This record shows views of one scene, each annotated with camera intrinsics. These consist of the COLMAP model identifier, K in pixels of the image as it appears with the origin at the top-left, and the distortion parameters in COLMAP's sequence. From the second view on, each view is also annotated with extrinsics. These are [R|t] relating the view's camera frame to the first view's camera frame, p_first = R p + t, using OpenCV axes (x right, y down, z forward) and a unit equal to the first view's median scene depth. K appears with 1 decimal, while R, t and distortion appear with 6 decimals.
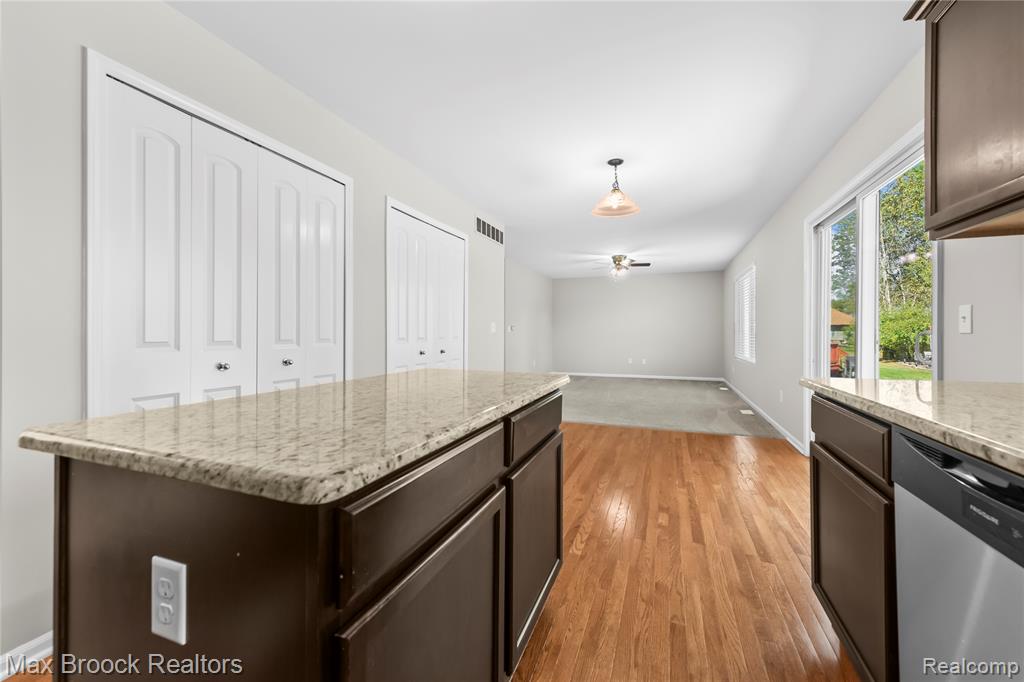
lens RADIAL K [[406.7, 0, 514.0], [0, 406.7, 334.9], [0, 0, 1]] dist [0.014702, -0.001785]
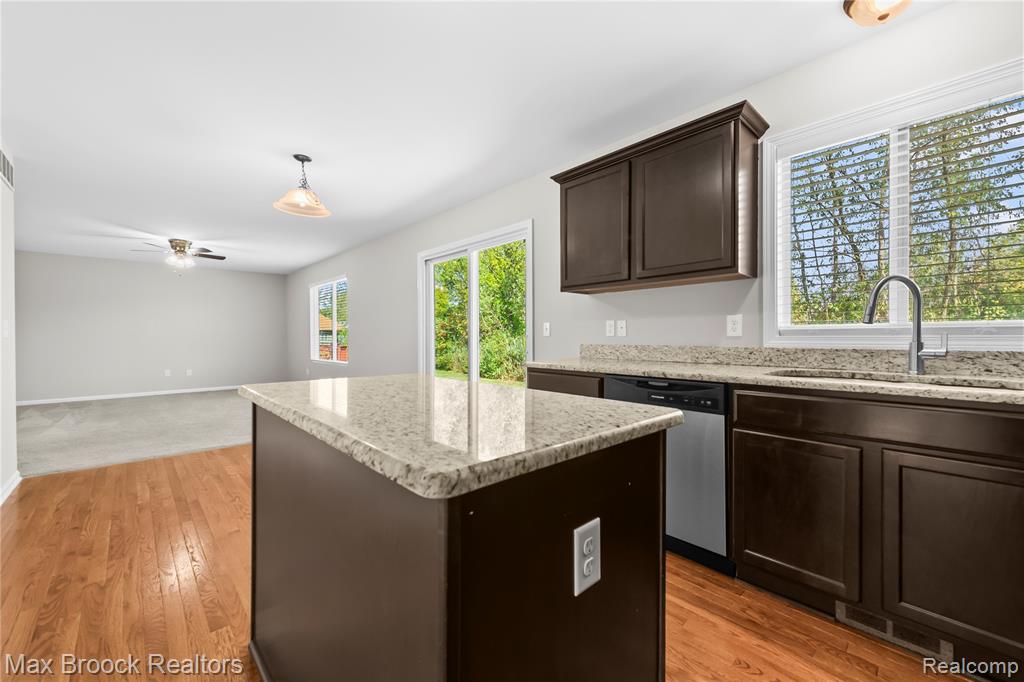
lens RADIAL K [[406.7, 0, 520.0], [0, 406.7, 341.4], [0, 0, 1]] dist [0.014702, -0.001785]
pose [[0.426662, -0.012719, 0.904322, -0.323665], [0.007395, 0.999917, 0.010574, -0.001180], [-0.904381, 0.002176, 0.426721, 0.106348]]
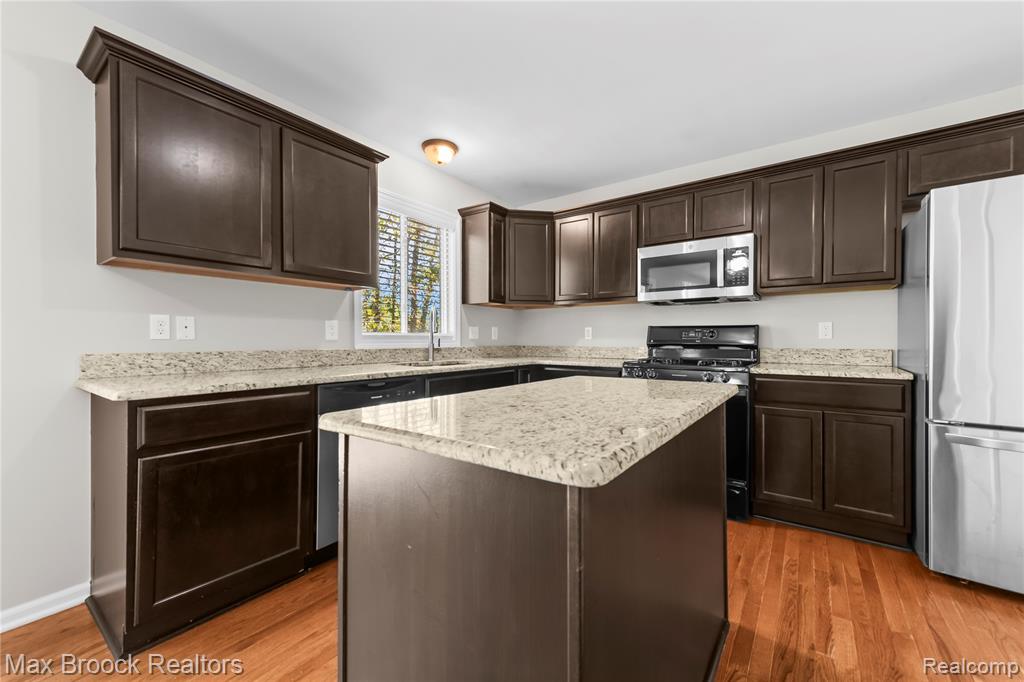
lens RADIAL K [[406.7, 0, 516.7], [0, 406.7, 339.9], [0, 0, 1]] dist [0.014702, -0.001785]
pose [[-0.969313, -0.003694, 0.245803, -0.111639], [-0.002391, 0.999981, 0.005597, -0.004452], [-0.245819, 0.004837, -0.969304, 0.623303]]
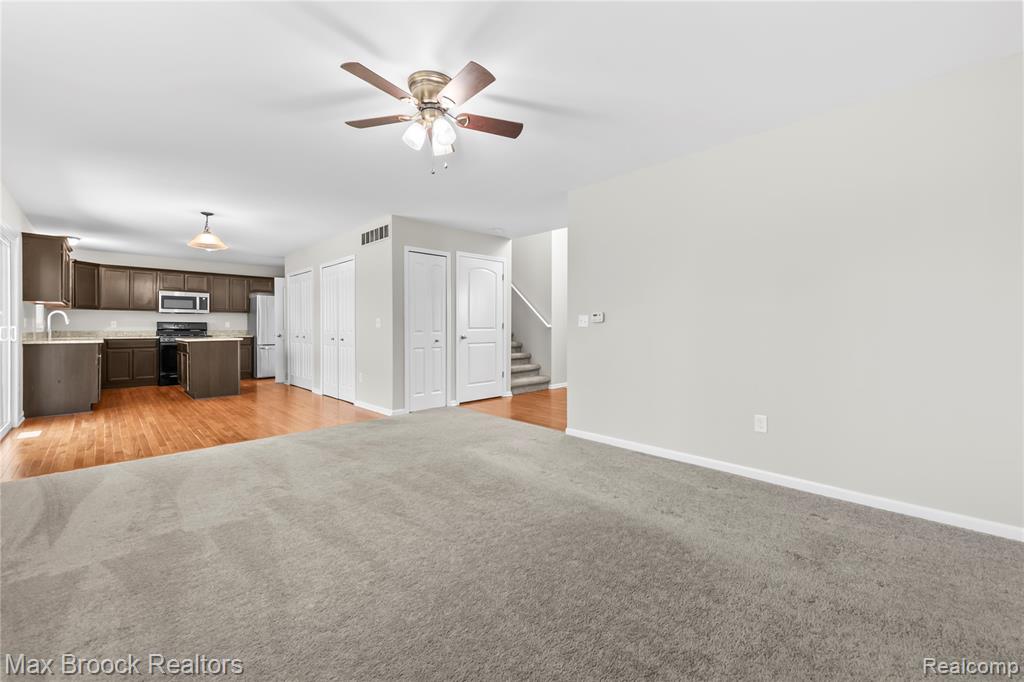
lens RADIAL K [[406.7, 0, 515.7], [0, 406.7, 328.2], [0, 0, 1]] dist [0.014702, -0.001785]
pose [[-0.395923, -0.000752, -0.918283, 0.955687], [-0.003150, 0.999995, 0.000540, -0.003665], [0.918278, 0.003107, -0.395923, 2.112505]]
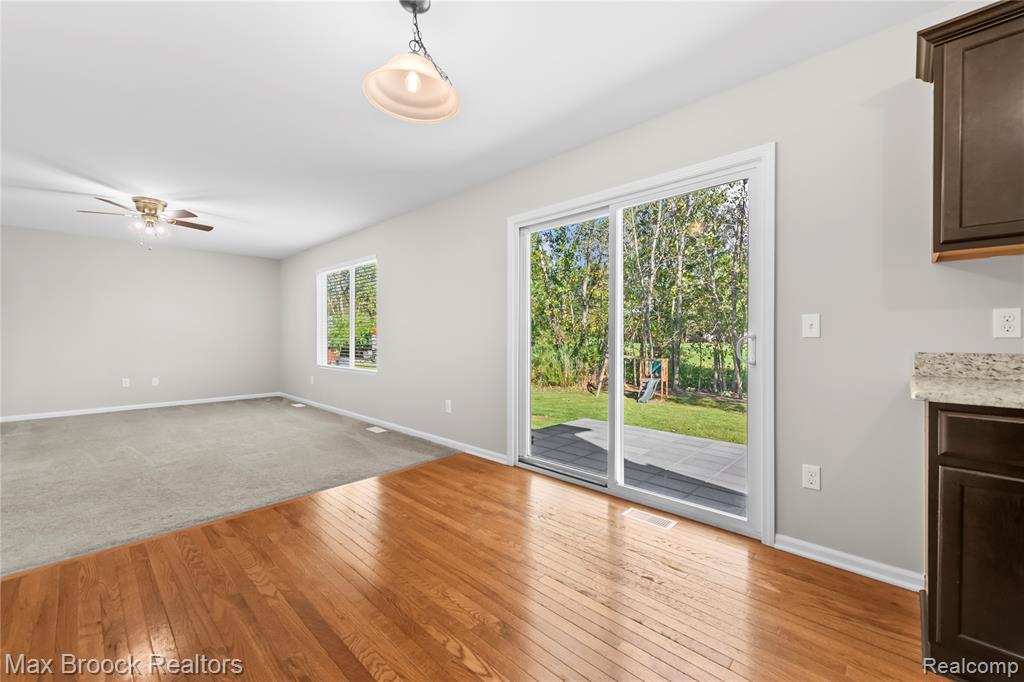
lens RADIAL K [[406.7, 0, 514.2], [0, 406.7, 337.8], [0, 0, 1]] dist [0.014702, -0.001785]
pose [[0.374984, -0.003751, 0.927024, -0.143153], [0.003533, 0.999990, 0.002617, -0.004113], [-0.927025, 0.002293, 0.374993, 0.556450]]
